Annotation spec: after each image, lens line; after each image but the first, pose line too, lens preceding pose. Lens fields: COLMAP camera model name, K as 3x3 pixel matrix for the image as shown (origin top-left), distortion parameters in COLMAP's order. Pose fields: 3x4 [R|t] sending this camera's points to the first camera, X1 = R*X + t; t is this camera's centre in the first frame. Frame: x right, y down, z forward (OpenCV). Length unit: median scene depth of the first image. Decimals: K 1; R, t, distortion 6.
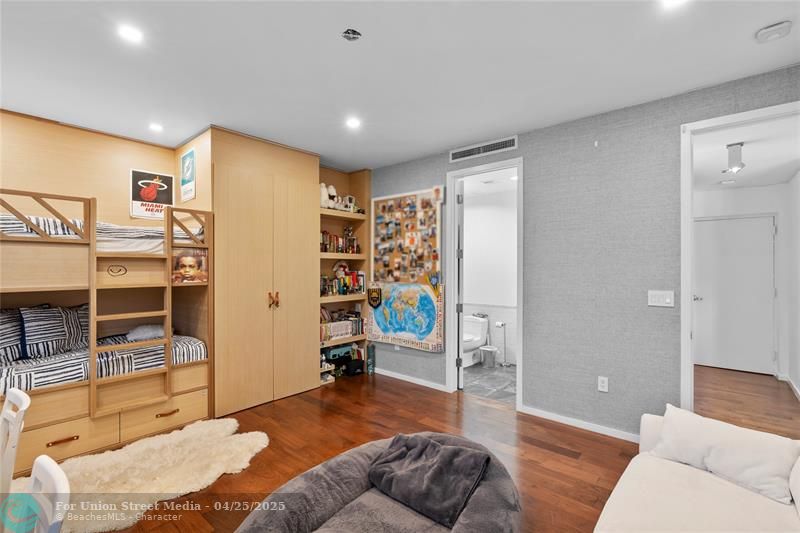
lens RADIAL K [[365.0, 0, 405.3], [0, 365.0, 265.2], [0, 0, 1]] dist [-0.014615, 0.002643]
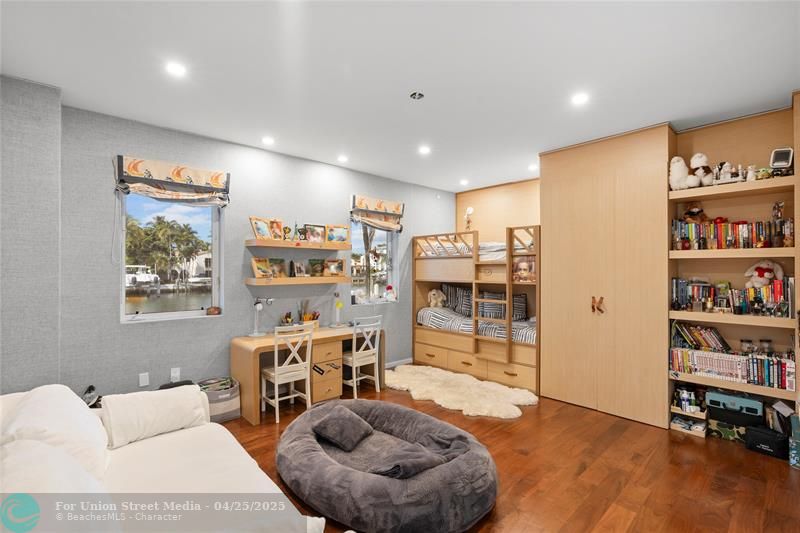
lens RADIAL K [[365.0, 0, 405.6], [0, 365.0, 270.4], [0, 0, 1]] dist [-0.014615, 0.002643]
pose [[-0.130968, -0.002209, -0.991384, 0.763190], [0.002388, 0.999994, -0.002543, 0.007598], [0.991384, -0.002700, -0.130962, 0.738380]]
